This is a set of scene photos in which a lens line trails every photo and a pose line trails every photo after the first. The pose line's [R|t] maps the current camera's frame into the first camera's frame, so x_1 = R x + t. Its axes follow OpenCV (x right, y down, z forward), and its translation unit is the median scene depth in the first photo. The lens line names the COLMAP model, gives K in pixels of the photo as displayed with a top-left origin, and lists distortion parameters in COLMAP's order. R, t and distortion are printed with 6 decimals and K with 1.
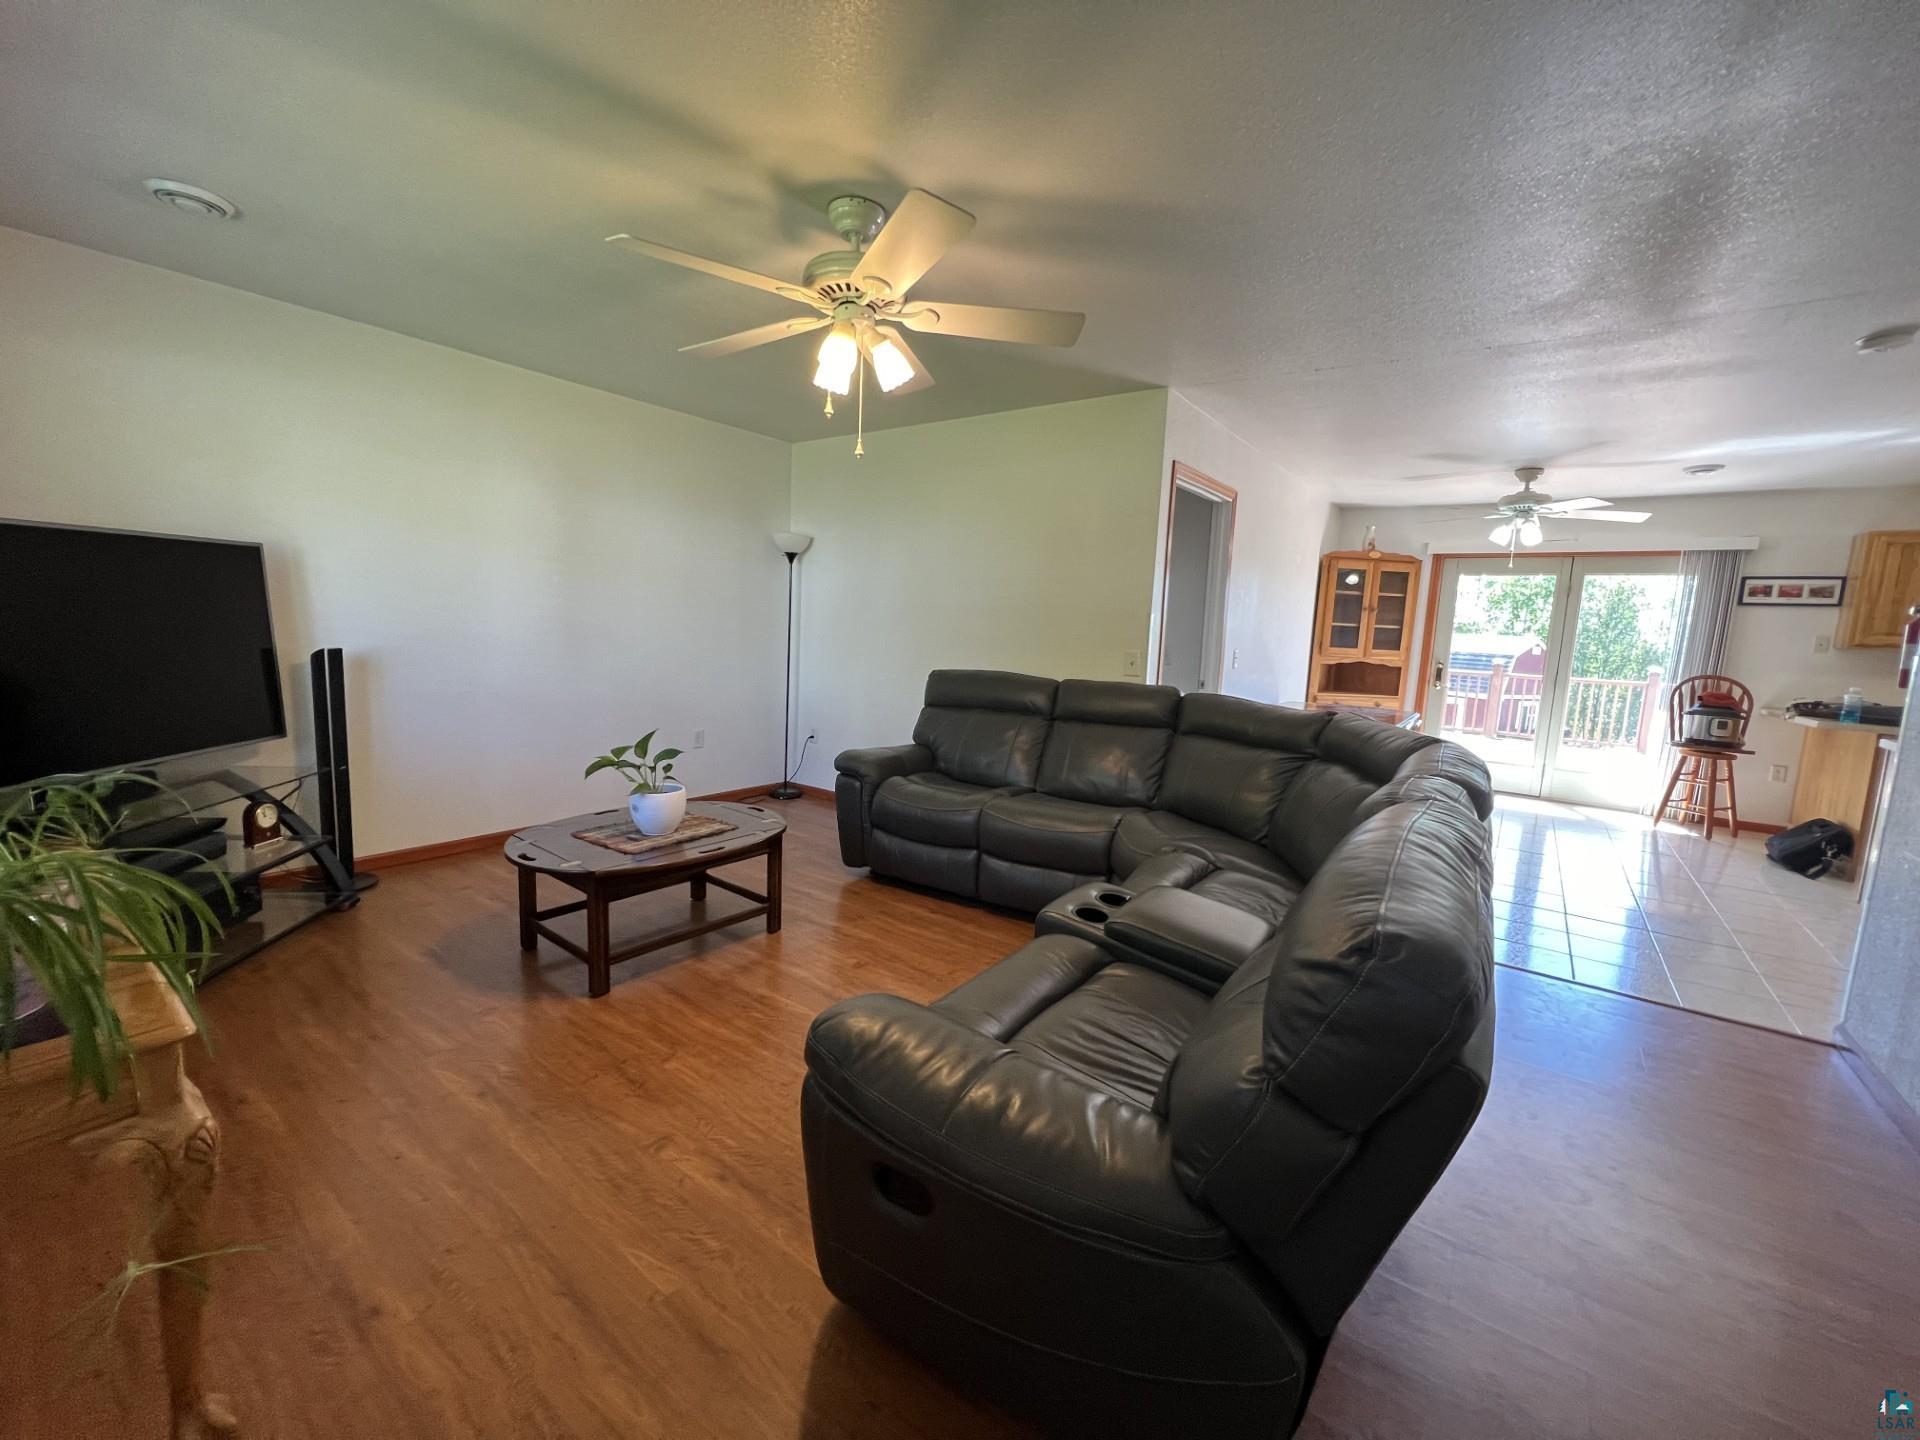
lens RADIAL K [[770.6, 0, 954.1], [0, 770.6, 724.5], [0, 0, 1]] dist [-0.004231, 0.000572]
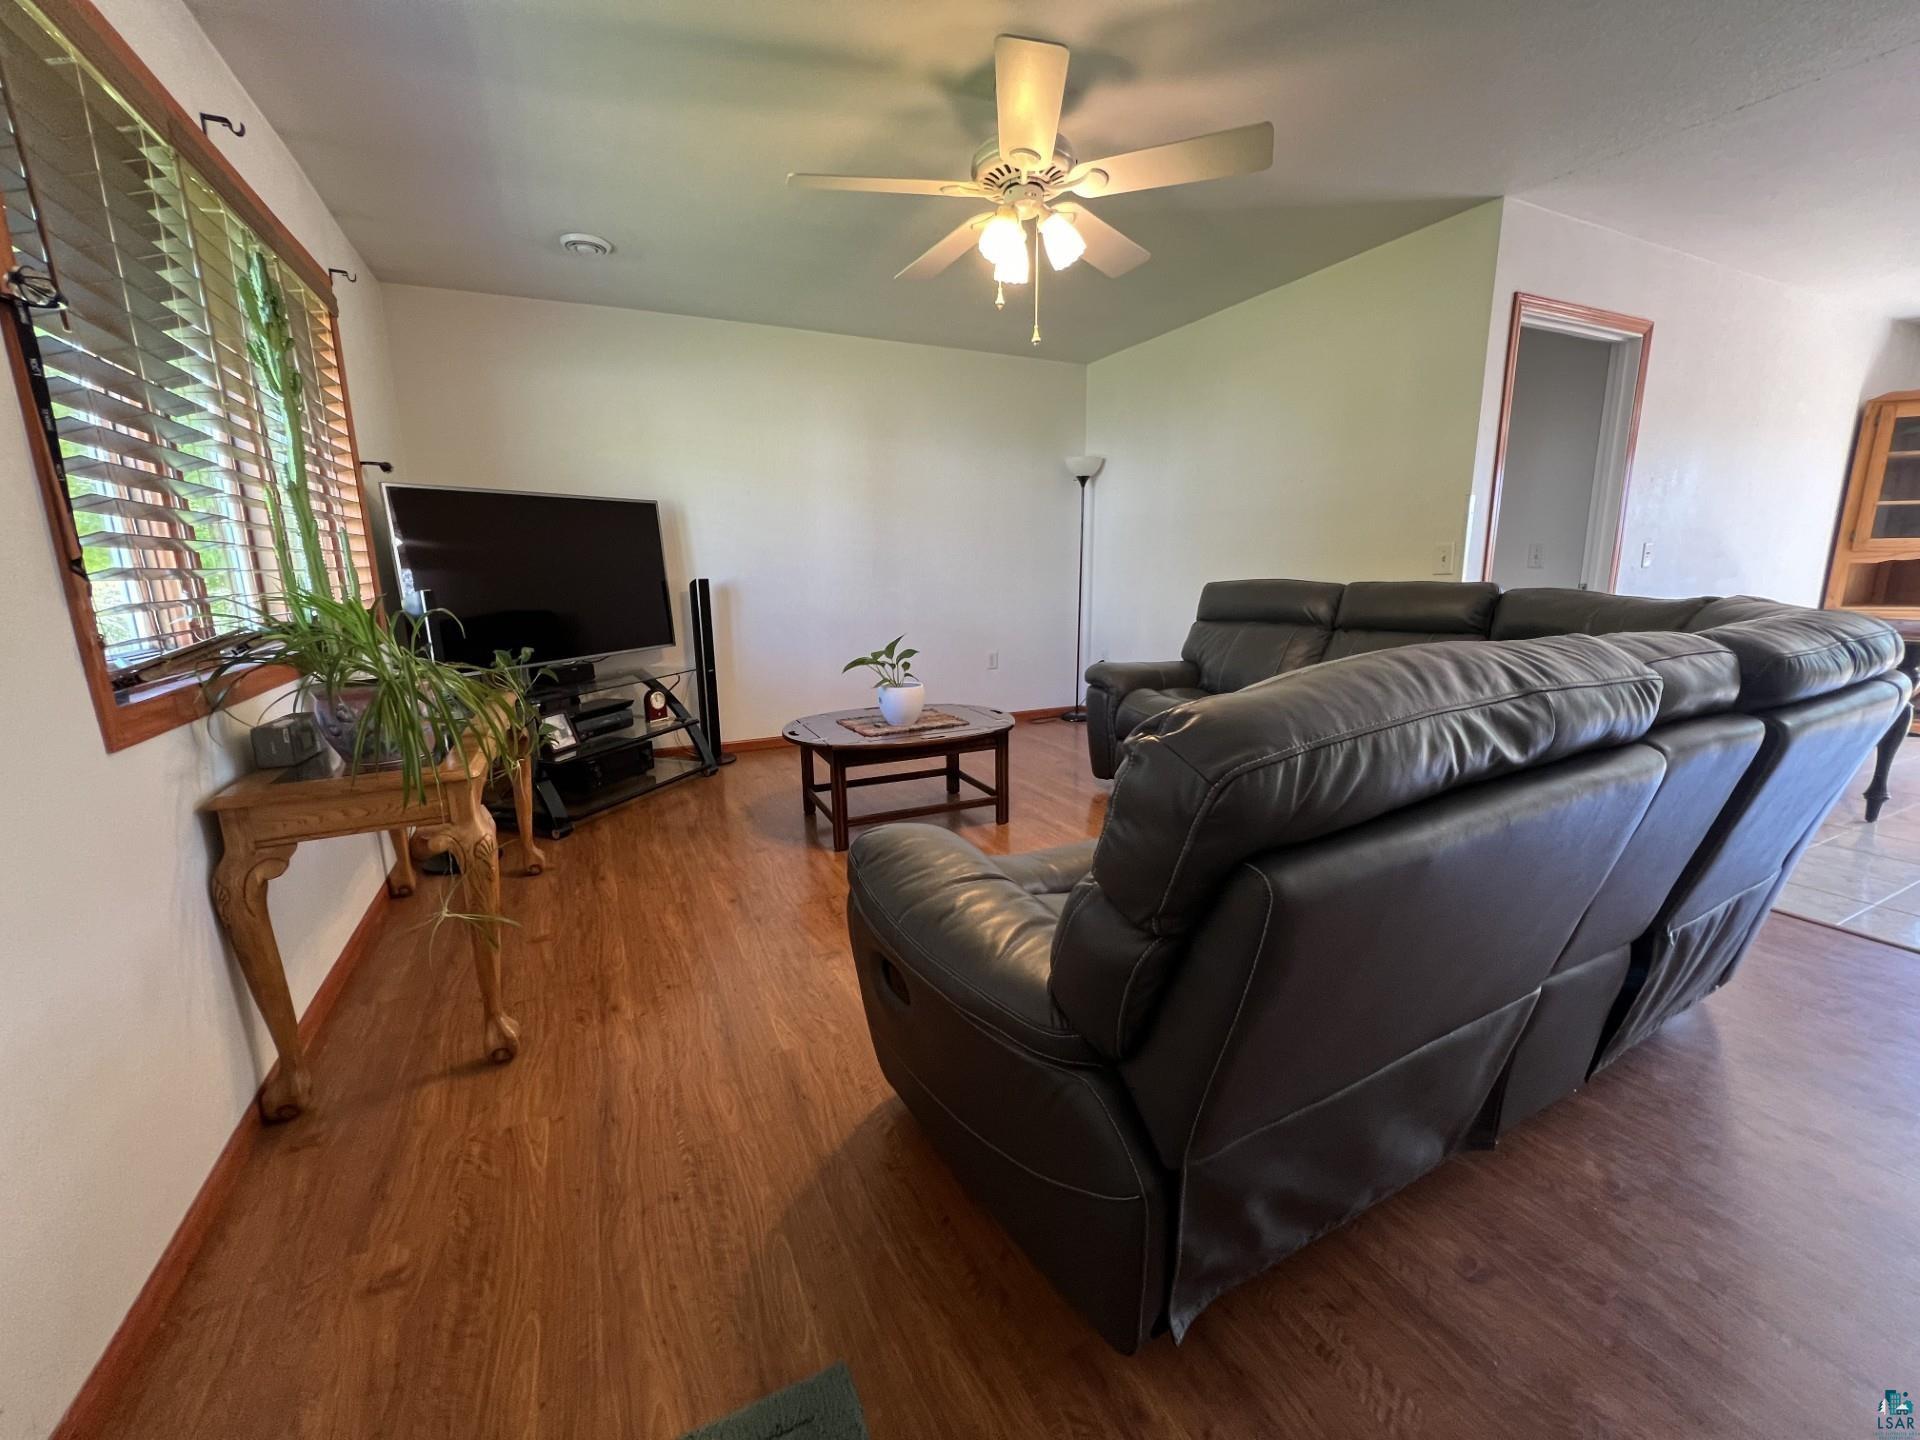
lens RADIAL K [[770.6, 0, 951.8], [0, 770.6, 724.2], [0, 0, 1]] dist [-0.004231, 0.000572]
pose [[0.884607, 0.038472, -0.464748, 0.196689], [-0.009748, 0.997899, 0.064052, 0.062413], [0.466236, -0.052130, 0.883123, 0.025688]]
